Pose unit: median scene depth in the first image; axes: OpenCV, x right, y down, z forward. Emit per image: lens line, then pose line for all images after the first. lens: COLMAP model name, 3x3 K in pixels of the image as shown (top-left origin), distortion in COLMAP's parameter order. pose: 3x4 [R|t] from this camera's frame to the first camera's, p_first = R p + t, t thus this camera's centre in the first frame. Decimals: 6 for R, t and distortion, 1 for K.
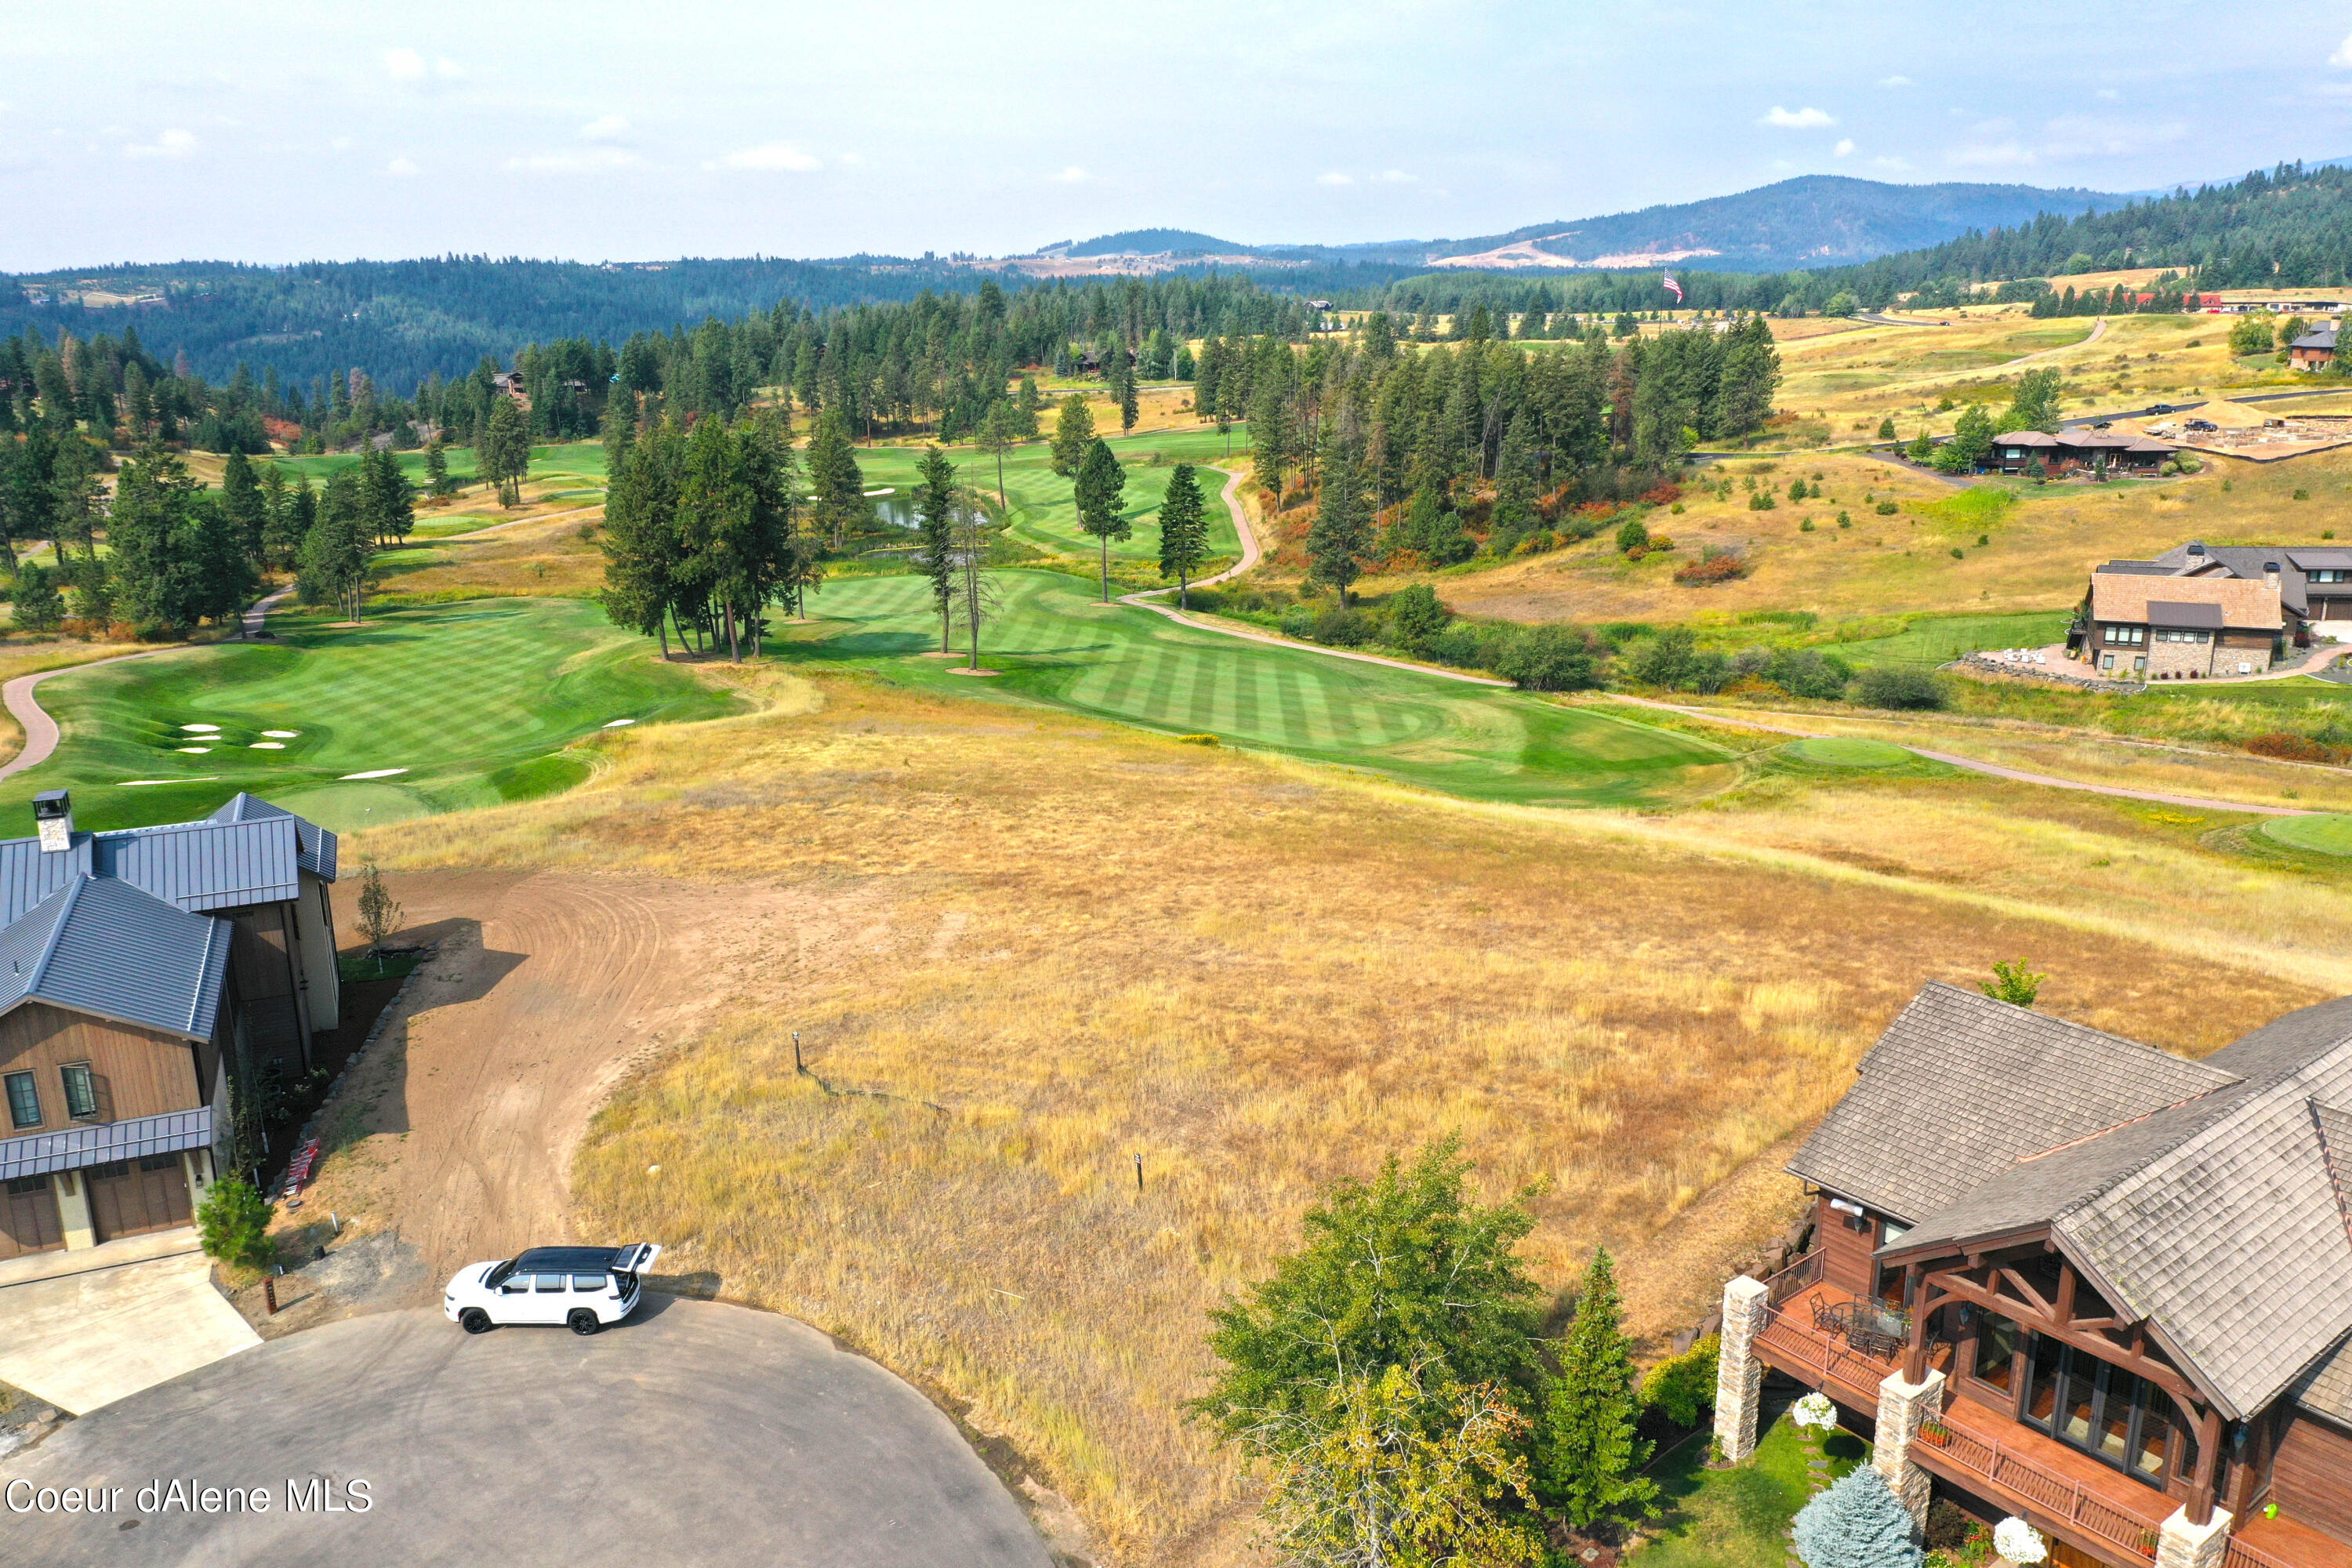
lens RADIAL K [[1844.8, 0, 1174.9], [0, 1844.8, 789.0], [0, 0, 1]] dist [-0.009995, 0.001337]
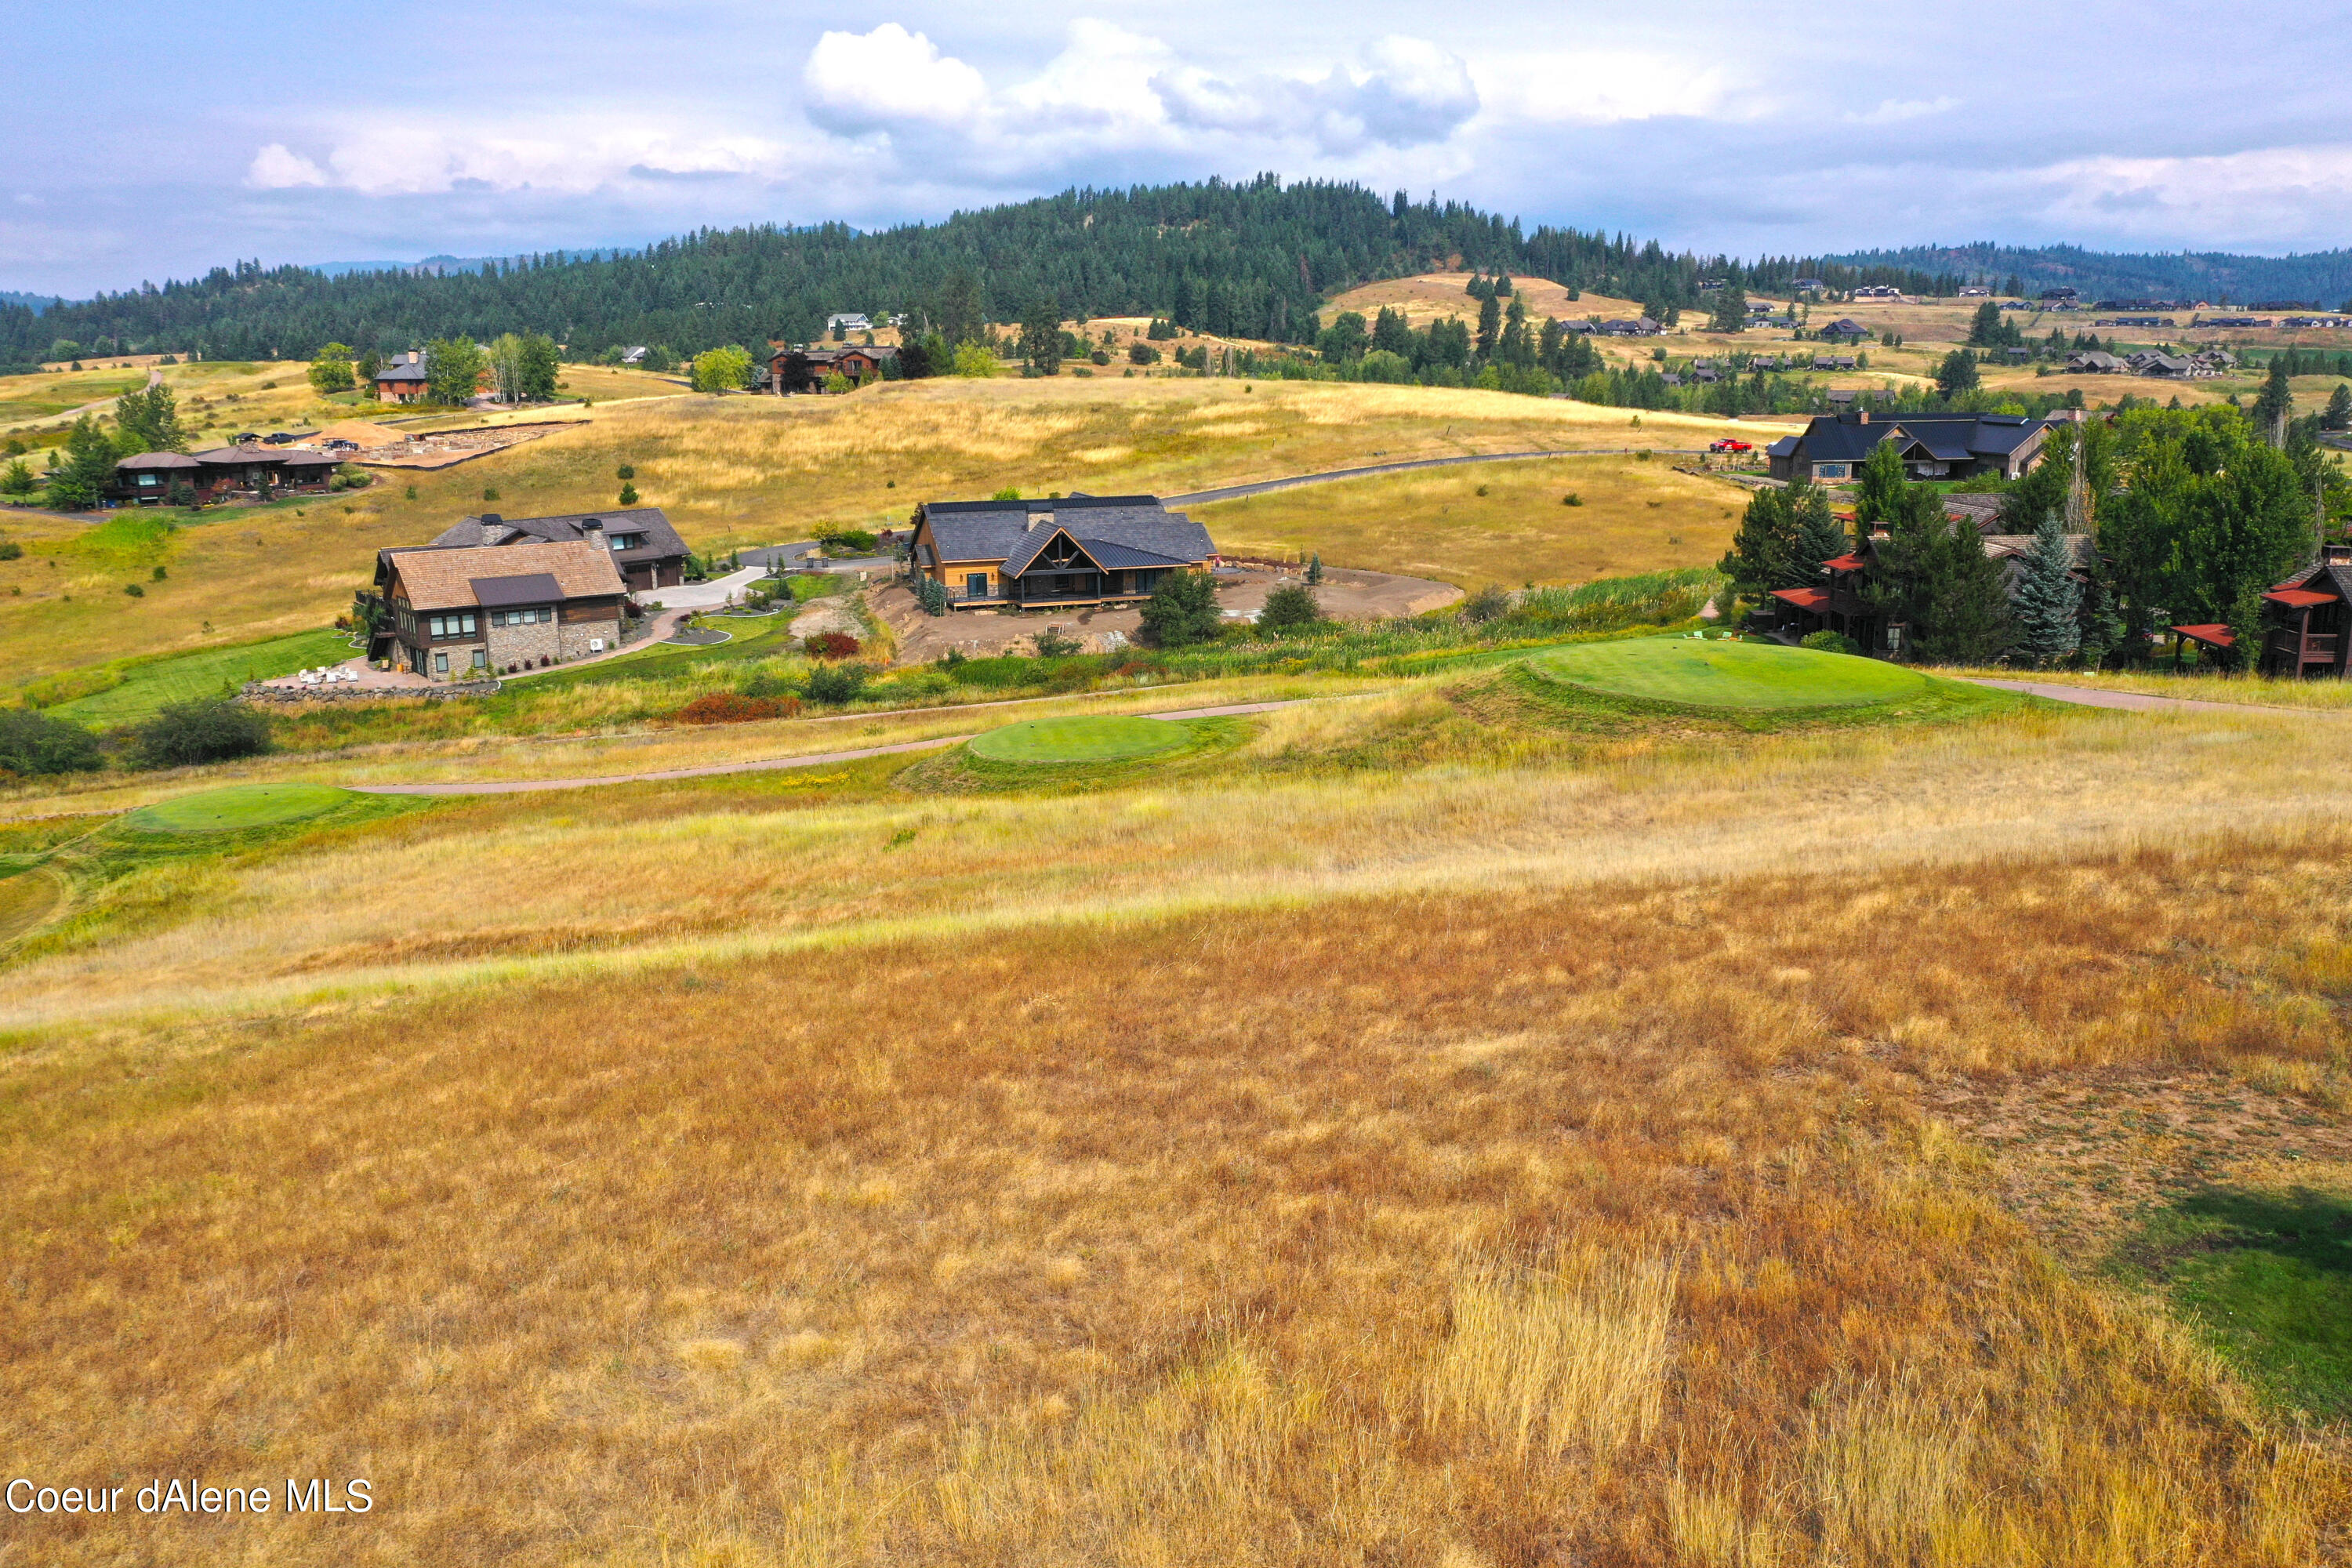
lens RADIAL K [[1844.8, 0, 1176.3], [0, 1844.8, 780.1], [0, 0, 1]] dist [-0.009995, 0.001337]
pose [[0.552913, -0.179754, 0.813619, 0.025292], [0.229549, 0.971529, 0.058646, 0.002704], [-0.800996, 0.154339, 0.578433, 0.198961]]
